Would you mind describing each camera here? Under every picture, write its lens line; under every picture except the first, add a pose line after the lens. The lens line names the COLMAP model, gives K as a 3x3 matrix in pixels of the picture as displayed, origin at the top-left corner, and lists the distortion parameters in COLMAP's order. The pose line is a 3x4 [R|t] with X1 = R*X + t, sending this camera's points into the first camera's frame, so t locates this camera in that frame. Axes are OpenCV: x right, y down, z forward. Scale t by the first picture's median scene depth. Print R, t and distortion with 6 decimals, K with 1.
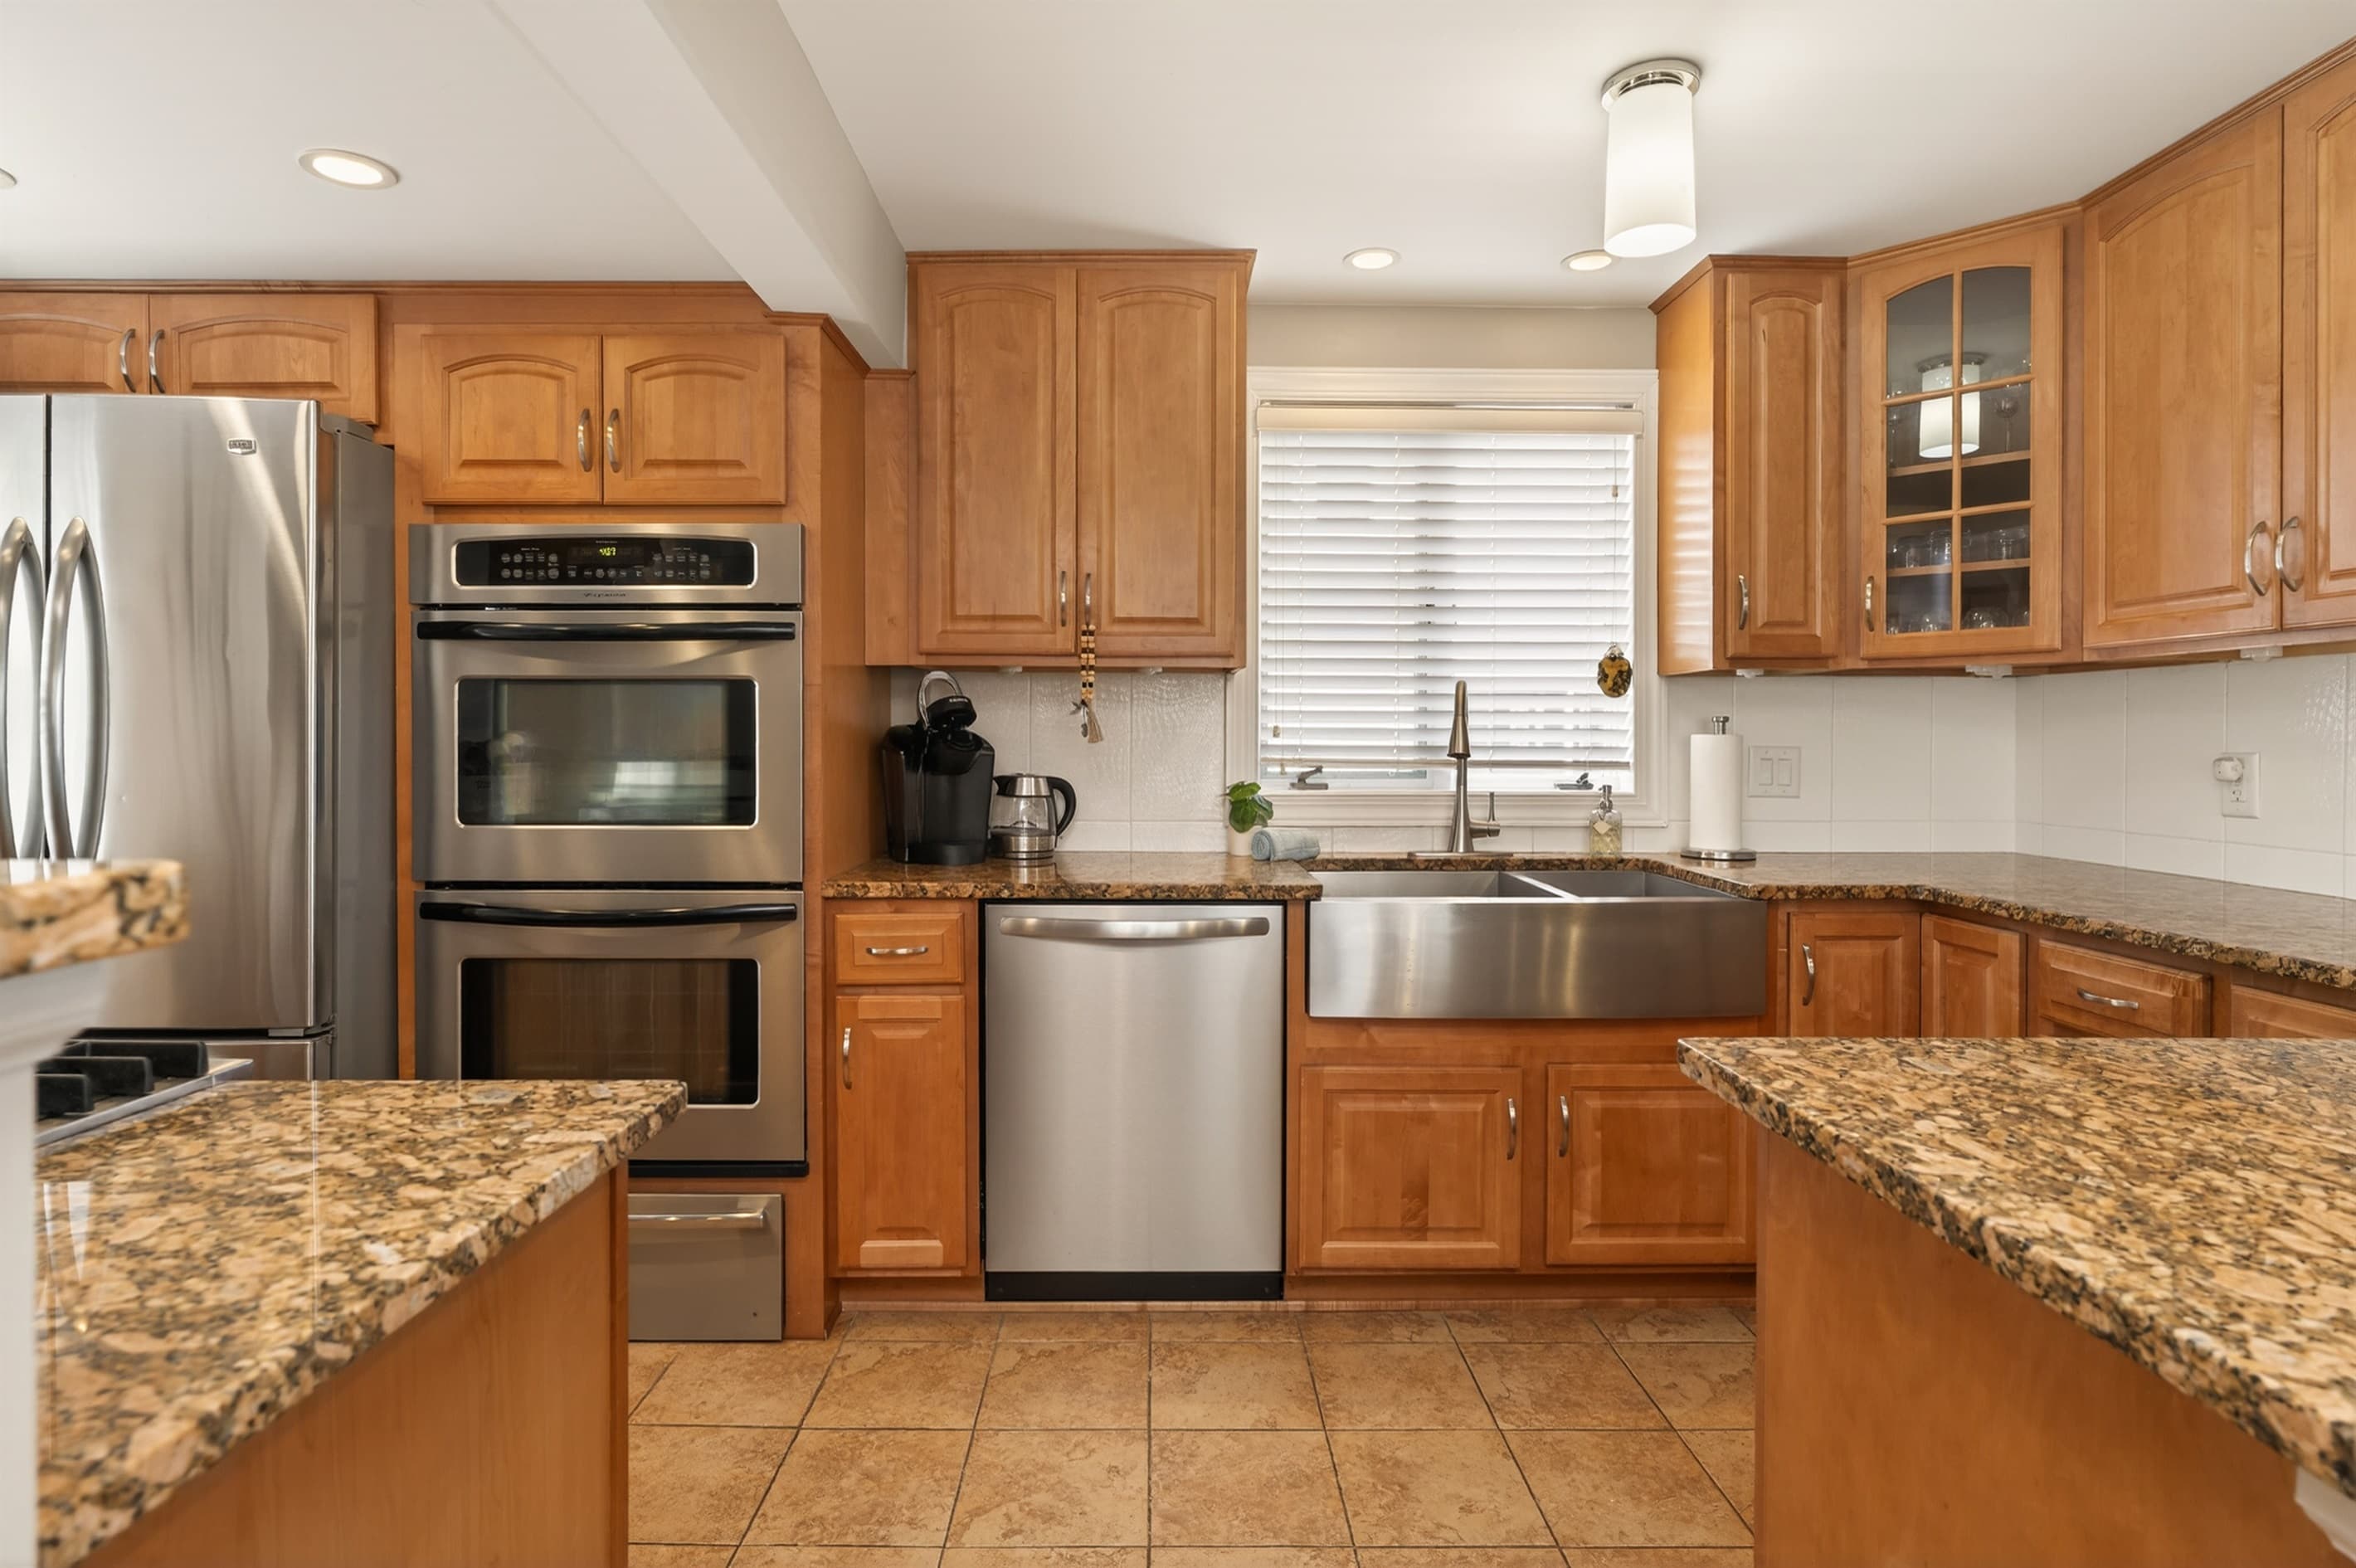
lens RADIAL K [[1222.9, 0, 1164.3], [0, 1222.9, 746.9], [0, 0, 1]] dist [-0.004743, 0.000498]
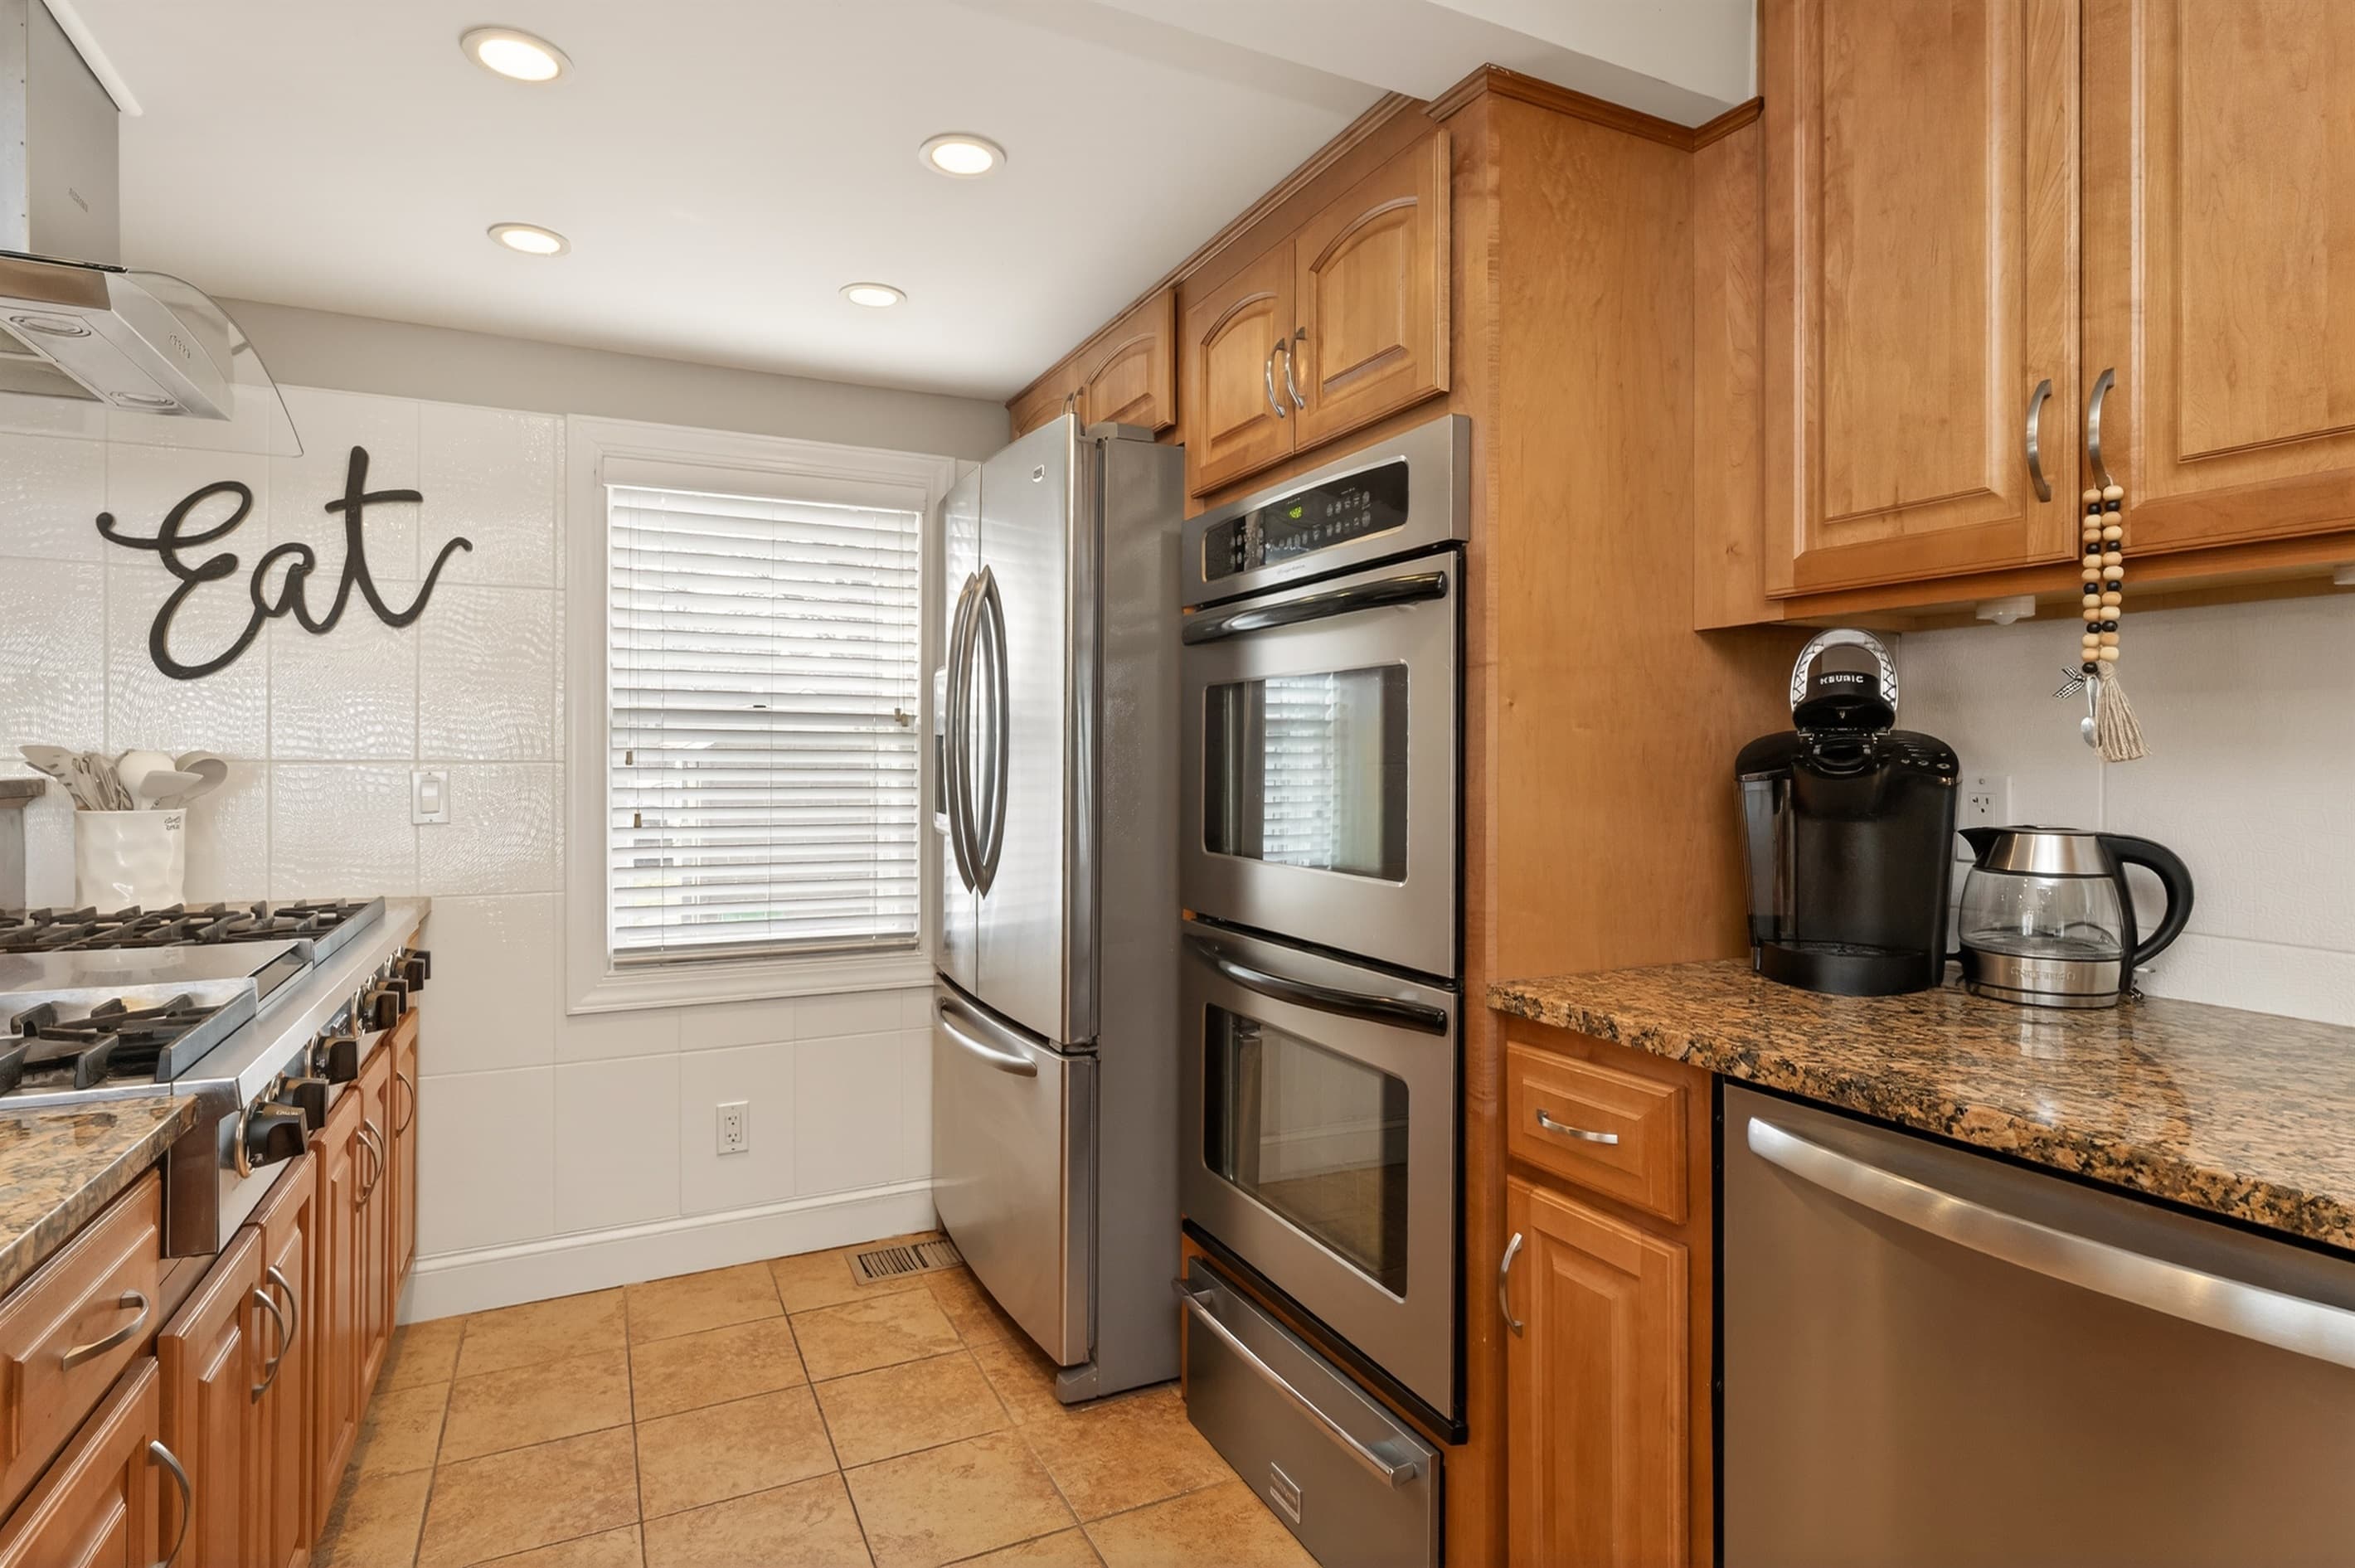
lens RADIAL K [[1222.3, 0, 1176.3], [0, 1222.3, 758.5], [0, 0, 1]] dist [-0.004743, 0.000498]
pose [[0.436637, -0.001805, -0.899636, 0.193920], [-0.008700, 0.999943, -0.006229, 0.001600], [0.899596, 0.010547, 0.436596, 0.551860]]
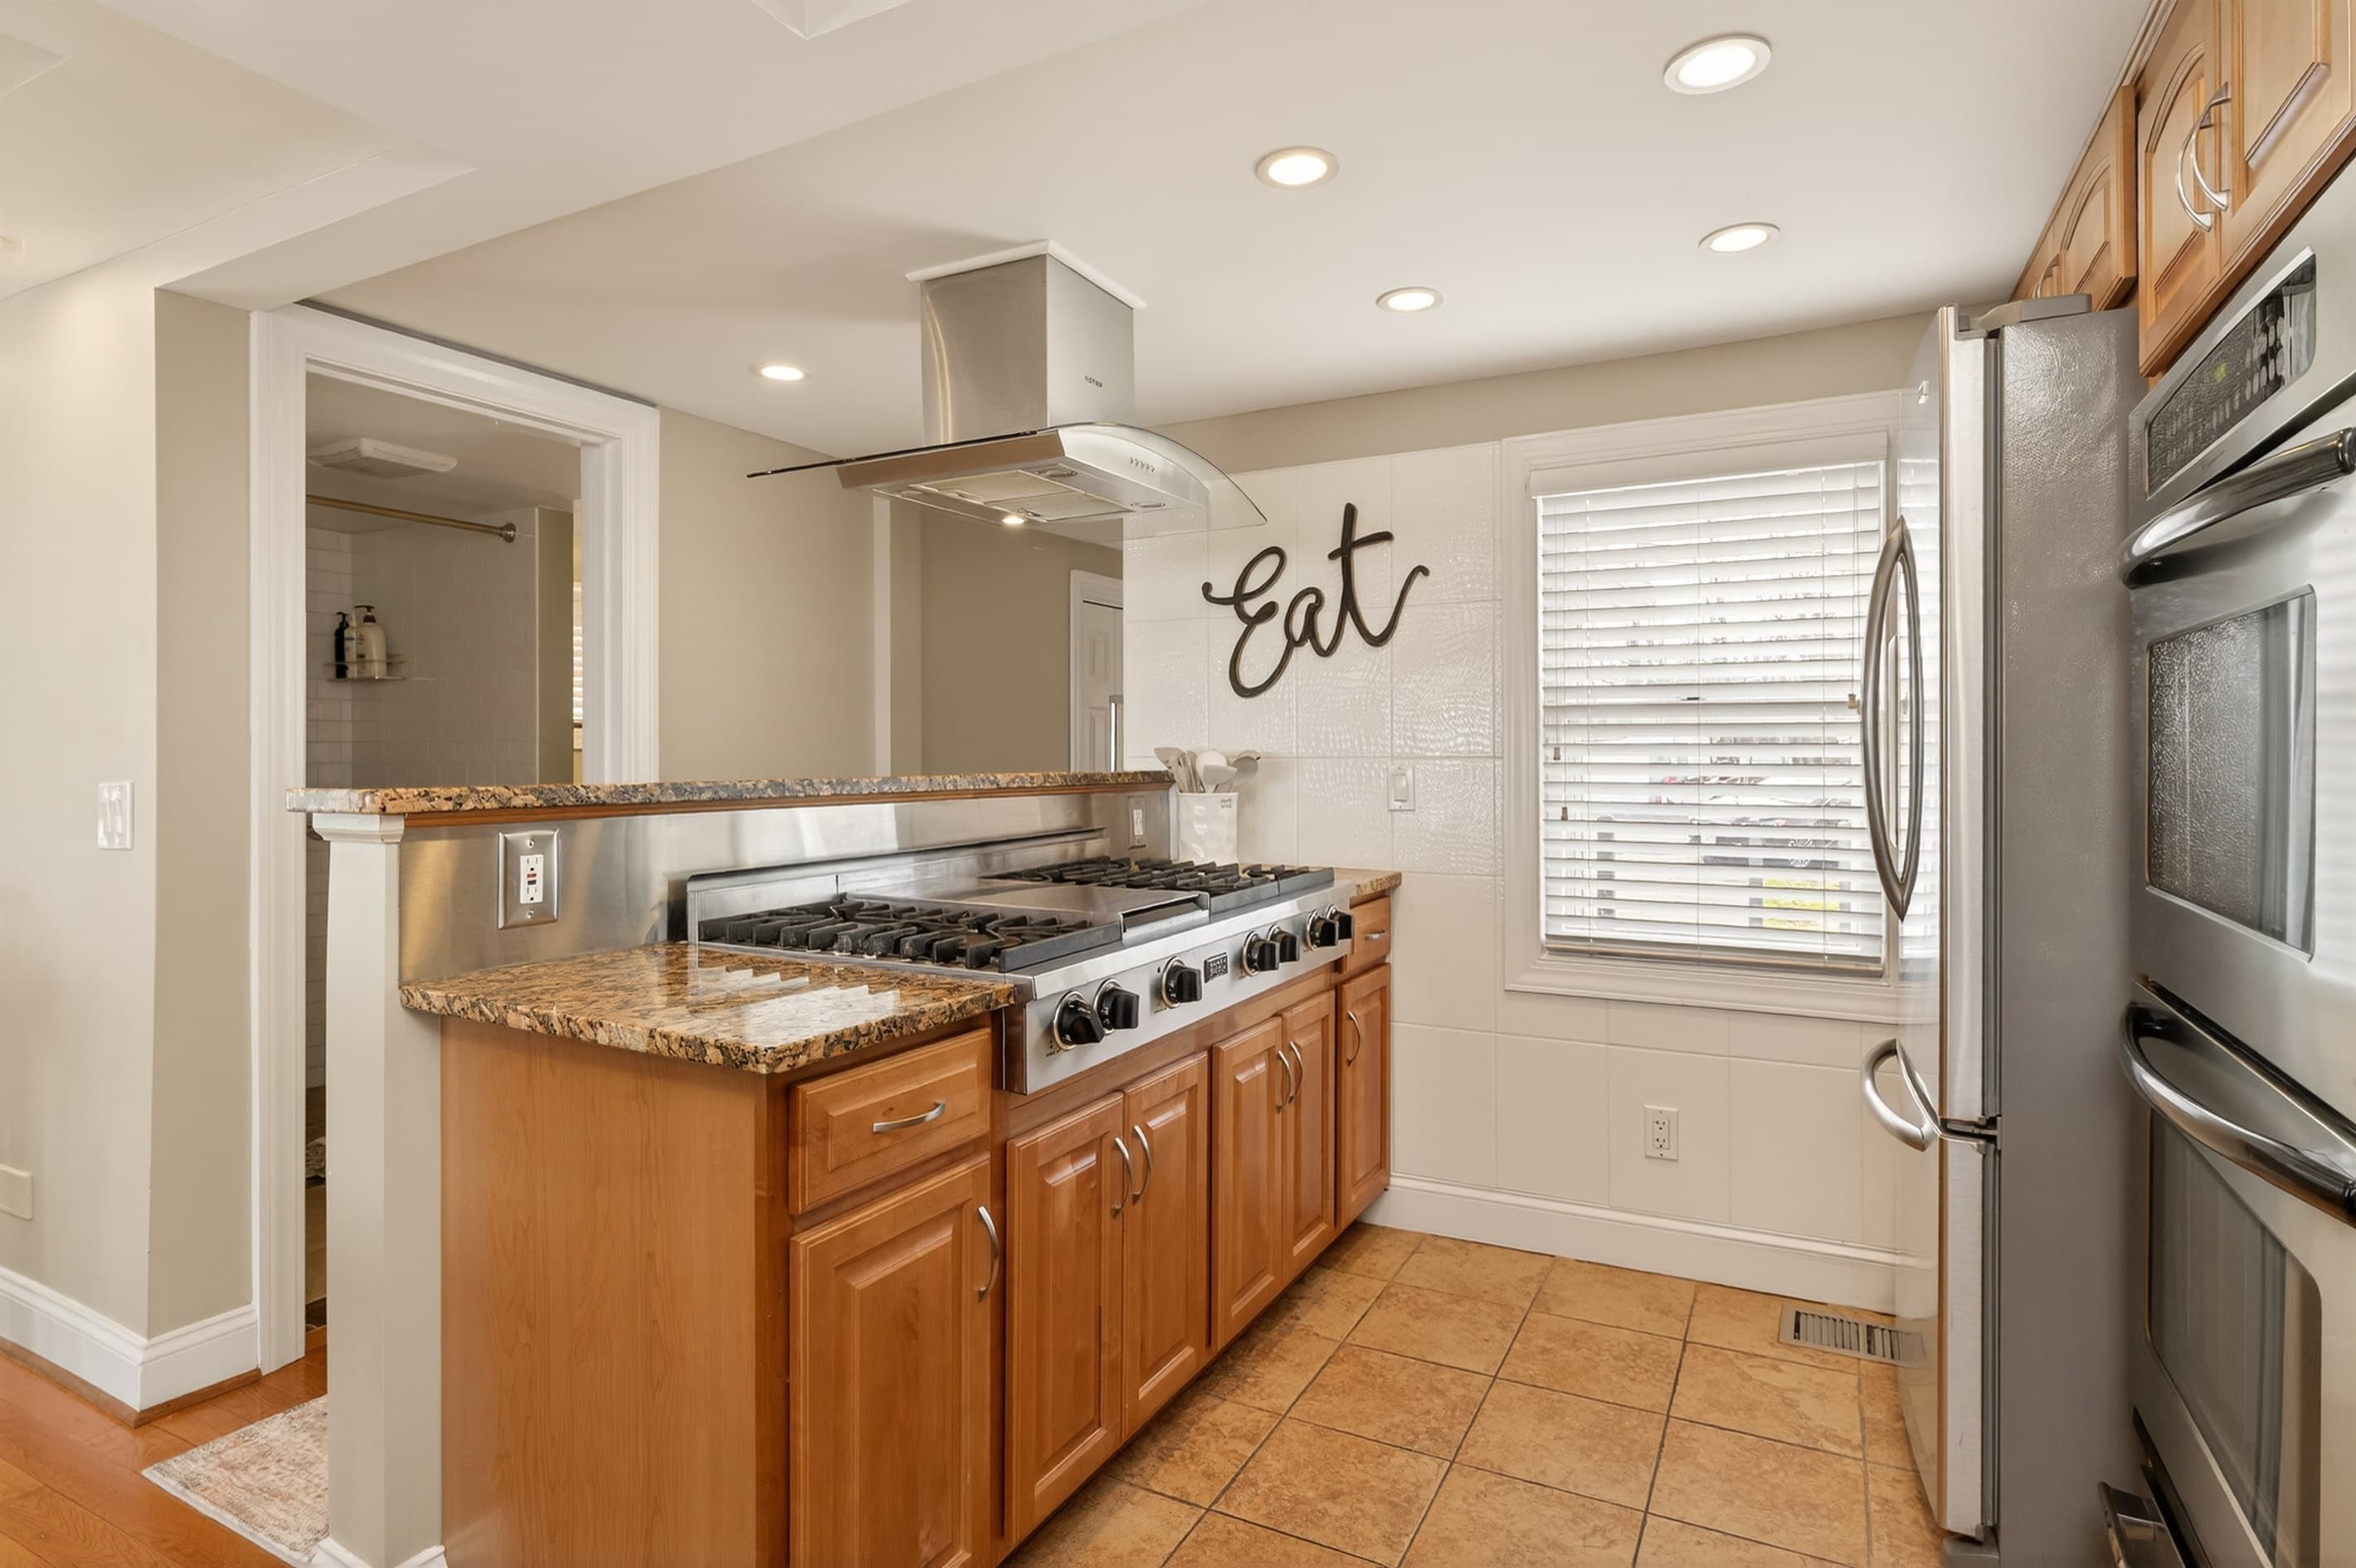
lens RADIAL K [[1222.9, 0, 1170.6], [0, 1222.9, 754.4], [0, 0, 1]] dist [-0.004743, 0.000498]
pose [[-0.476542, -0.001688, -0.879150, 0.177479], [-0.004648, 0.999989, 0.000599, 0.000266], [0.879140, 0.004372, -0.476544, 0.806896]]
